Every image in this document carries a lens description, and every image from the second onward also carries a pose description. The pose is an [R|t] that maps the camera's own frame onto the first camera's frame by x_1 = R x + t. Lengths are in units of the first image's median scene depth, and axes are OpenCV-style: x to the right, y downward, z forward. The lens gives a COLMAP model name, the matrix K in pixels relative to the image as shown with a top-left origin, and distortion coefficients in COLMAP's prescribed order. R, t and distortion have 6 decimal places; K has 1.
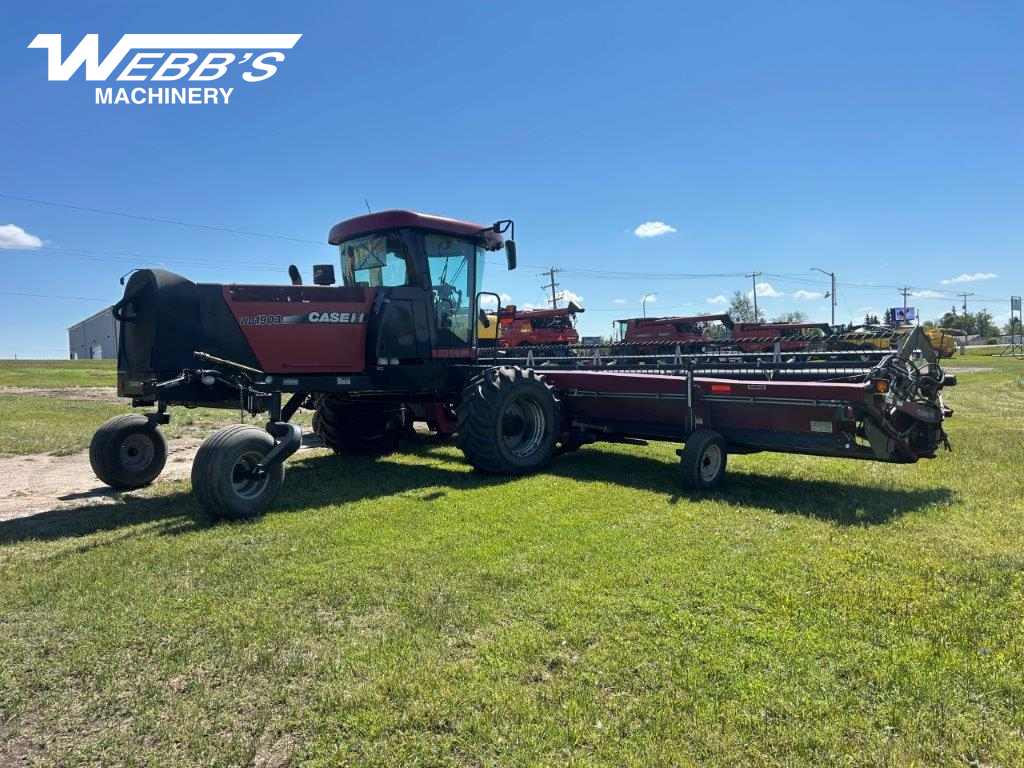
lens RADIAL K [[787.7, 0, 511.3], [0, 787.7, 380.8], [0, 0, 1]] dist [0.057229, -0.084191]
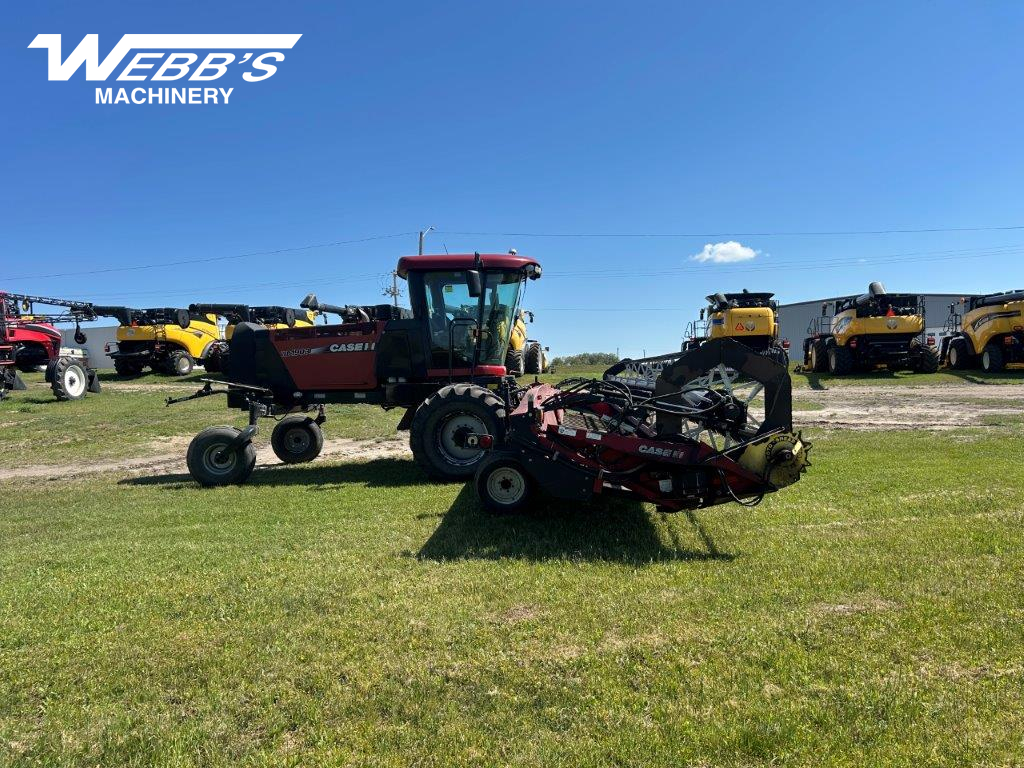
lens RADIAL K [[787.7, 0, 511.3], [0, 787.7, 380.8], [0, 0, 1]] dist [0.057229, -0.084191]
pose [[0.650038, 0.004409, -0.759889, 0.928518], [0.000147, 0.999982, 0.005928, -0.031393], [0.759902, -0.003965, 0.650026, 0.340377]]
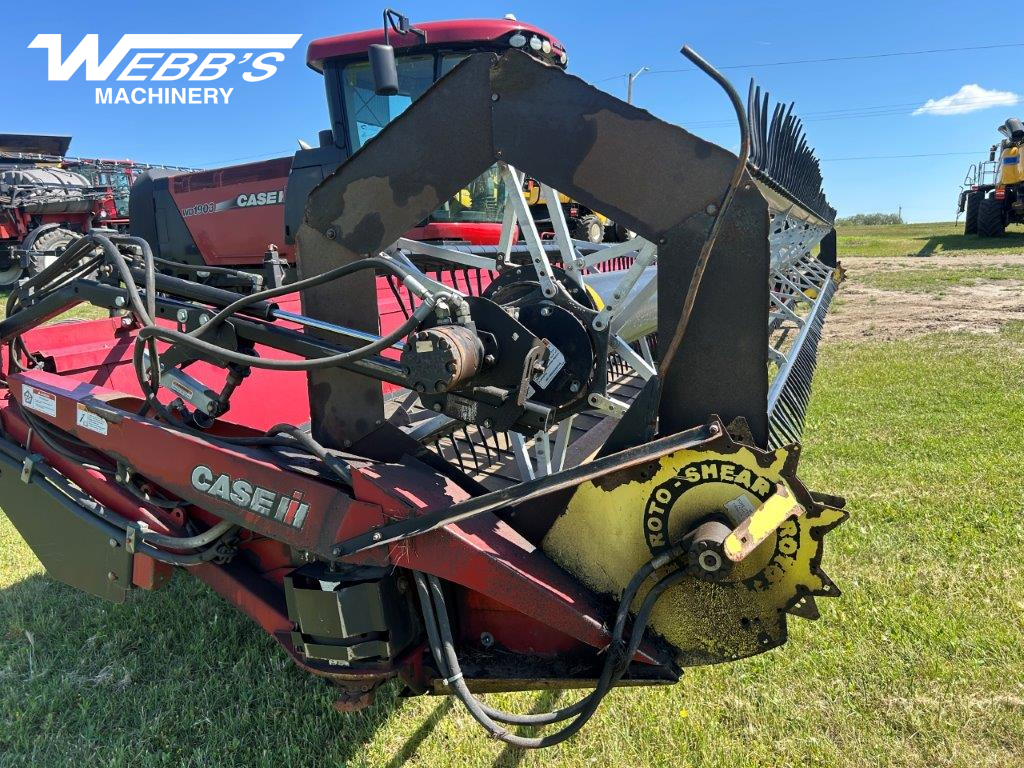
lens RADIAL K [[787.7, 0, 511.3], [0, 787.7, 380.8], [0, 0, 1]] dist [0.057229, -0.084191]
pose [[0.372192, 0.146920, -0.916454, 0.675397], [0.016842, 0.986161, 0.164935, -0.022552], [0.928003, -0.076822, 0.364567, 0.901980]]
